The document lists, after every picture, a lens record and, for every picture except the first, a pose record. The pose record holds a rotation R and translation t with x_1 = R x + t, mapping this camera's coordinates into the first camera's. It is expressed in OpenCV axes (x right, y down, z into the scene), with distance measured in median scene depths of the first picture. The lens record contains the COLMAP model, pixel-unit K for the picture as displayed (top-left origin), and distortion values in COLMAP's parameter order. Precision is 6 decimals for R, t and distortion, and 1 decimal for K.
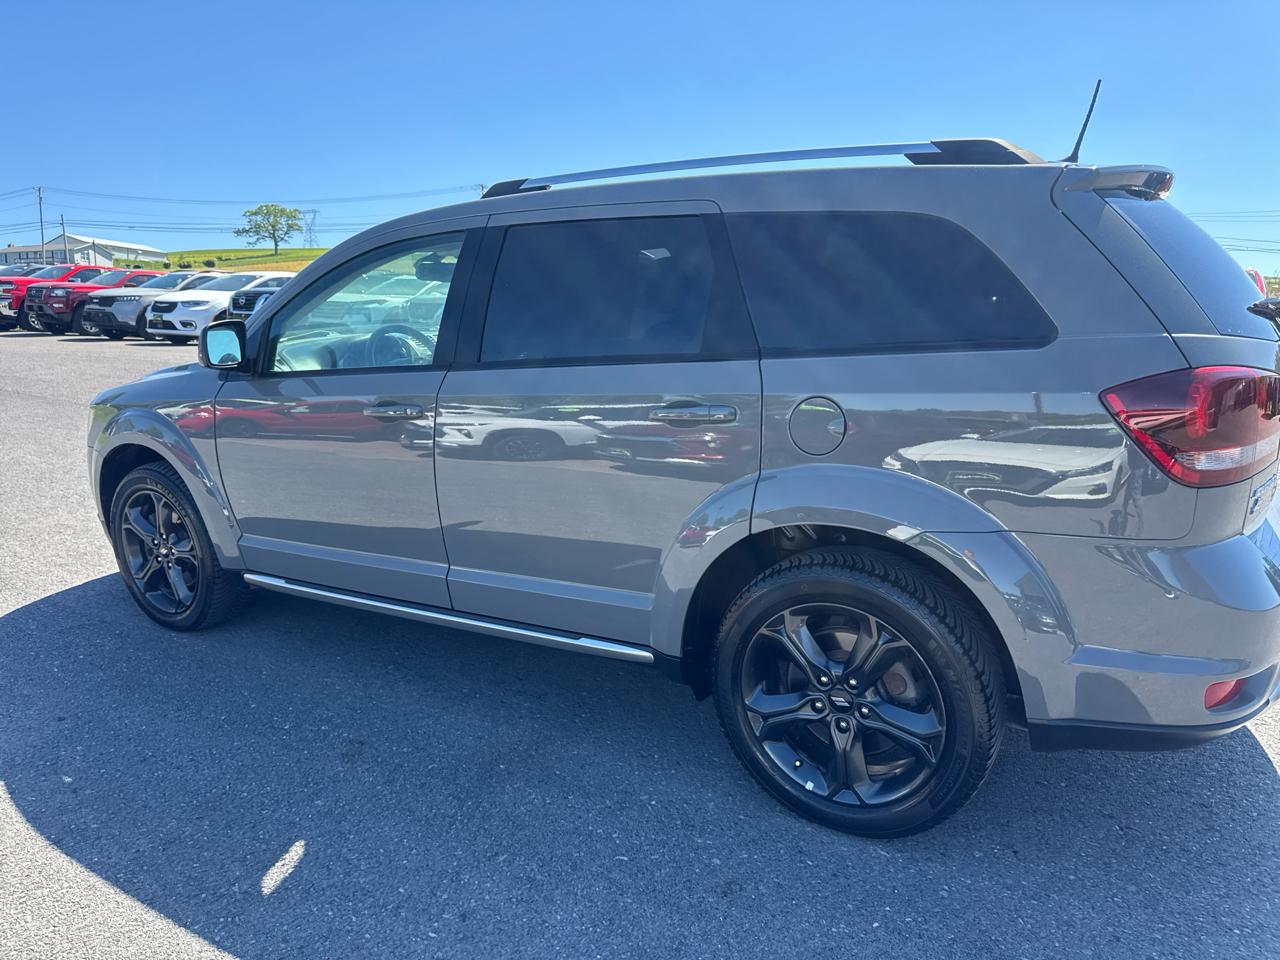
lens RADIAL K [[909.6, 0, 635.7], [0, 909.6, 477.4], [0, 0, 1]] dist [0.020332, -0.024424]
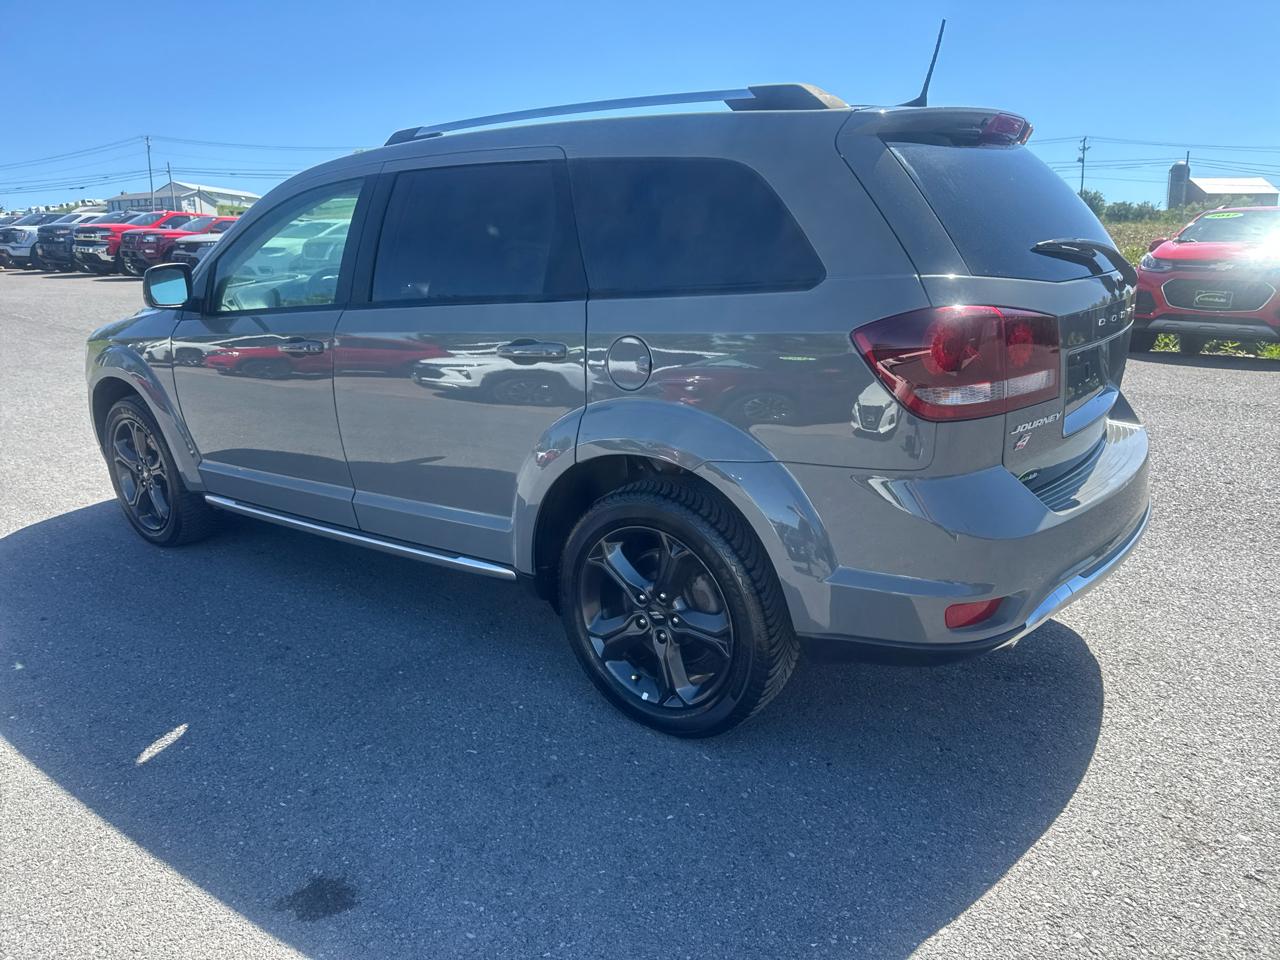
lens RADIAL K [[909.6, 0, 642.2], [0, 909.6, 481.4], [0, 0, 1]] dist [0.020332, -0.024424]
pose [[0.995400, 0.021067, -0.093459, 0.247751], [-0.015227, 0.997912, 0.062764, 0.012818], [0.094586, -0.061052, 0.993643, -0.055994]]
